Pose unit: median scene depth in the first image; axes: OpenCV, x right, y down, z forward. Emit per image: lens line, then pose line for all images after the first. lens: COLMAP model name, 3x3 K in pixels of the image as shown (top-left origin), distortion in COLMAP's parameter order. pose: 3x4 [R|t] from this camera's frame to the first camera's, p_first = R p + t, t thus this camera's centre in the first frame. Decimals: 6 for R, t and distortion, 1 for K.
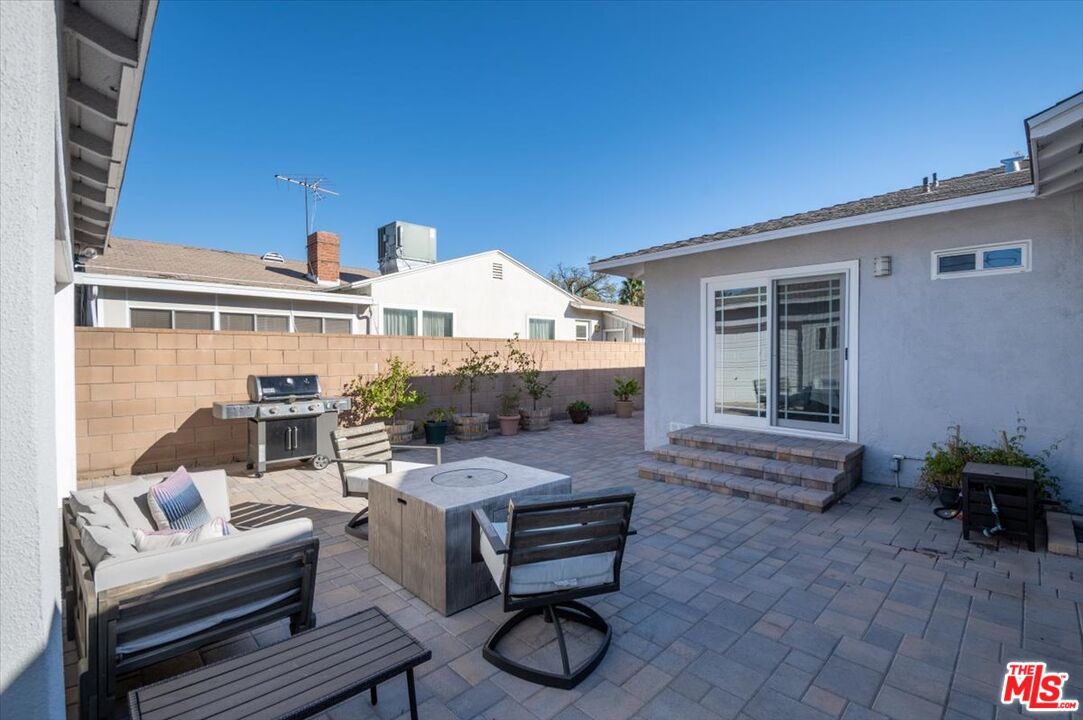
lens RADIAL K [[476.4, 0, 554.4], [0, 476.4, 361.0], [0, 0, 1]] dist [0.018172, -0.018416]
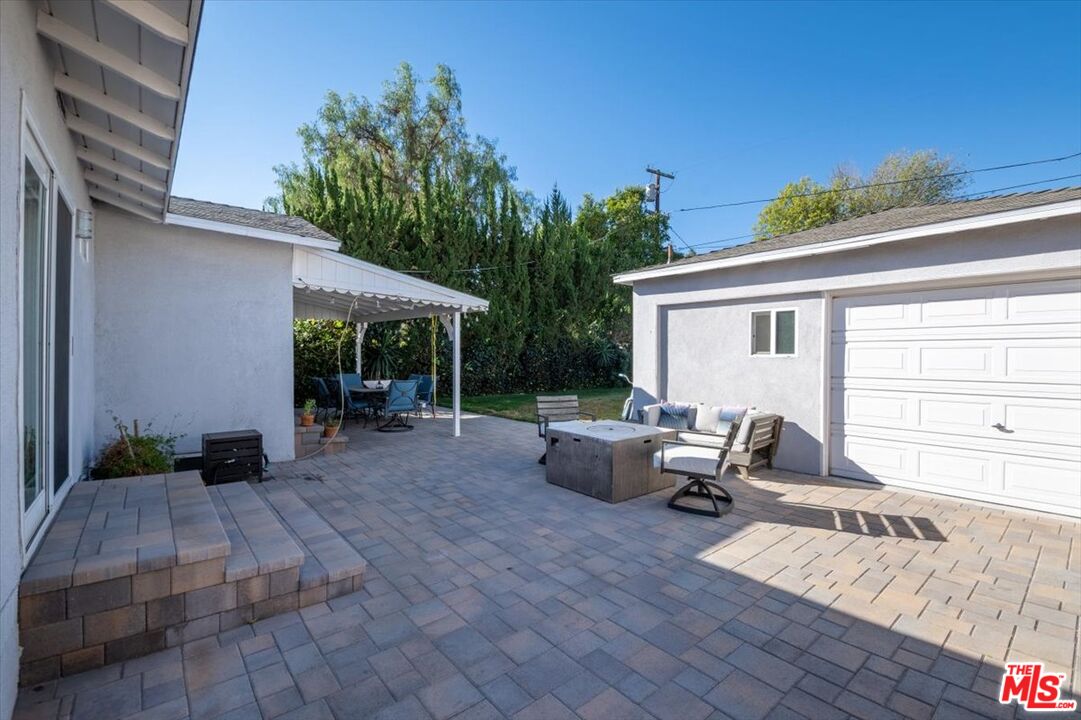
lens RADIAL K [[475.5, 0, 553.3], [0, 475.5, 361.0], [0, 0, 1]] dist [0.018172, -0.018416]
pose [[-0.997037, -0.001612, 0.076903, -0.062710], [0.000008, 0.999778, 0.021067, -0.006912], [-0.076920, 0.021006, -0.996816, 1.481339]]
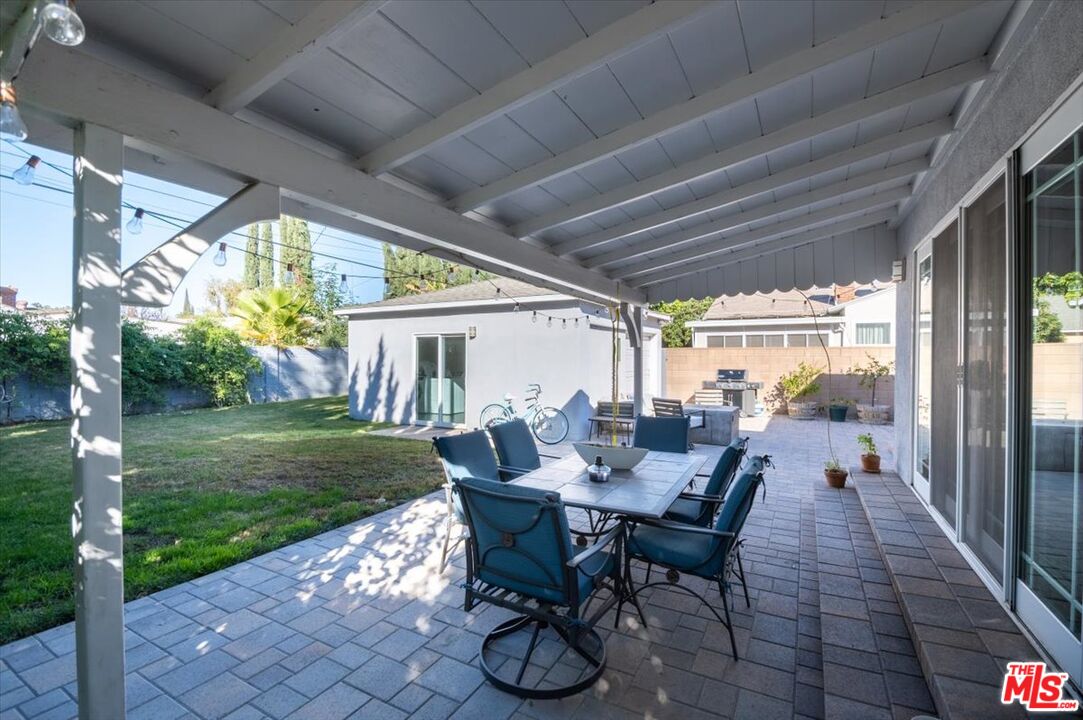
lens RADIAL K [[476.4, 0, 554.4], [0, 476.4, 361.0], [0, 0, 1]] dist [0.018172, -0.018416]
pose [[0.295721, 0.015239, -0.955153, 1.218300], [-0.013507, 0.999839, 0.011771, -0.020977], [0.955179, 0.009420, 0.295880, -0.346835]]
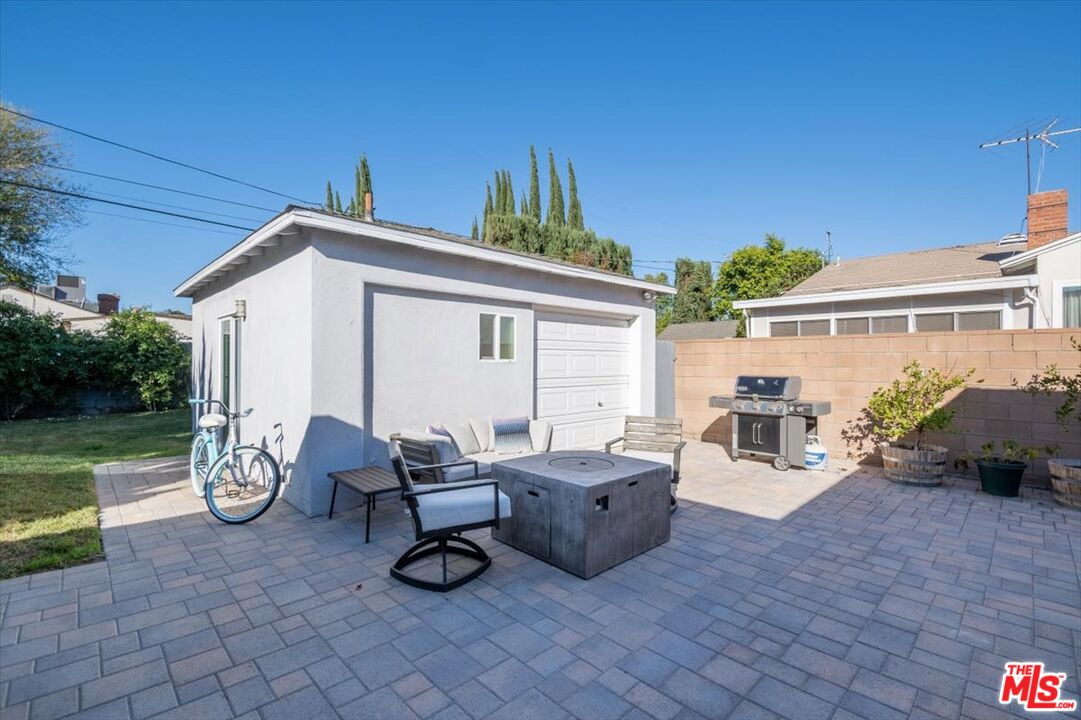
lens RADIAL K [[475.5, 0, 553.3], [0, 475.5, 361.0], [0, 0, 1]] dist [0.018172, -0.018416]
pose [[0.002217, 0.005679, -0.999981, 0.551441], [-0.015460, 0.999865, 0.005644, -0.003768], [0.999878, 0.015447, 0.002305, 0.535659]]
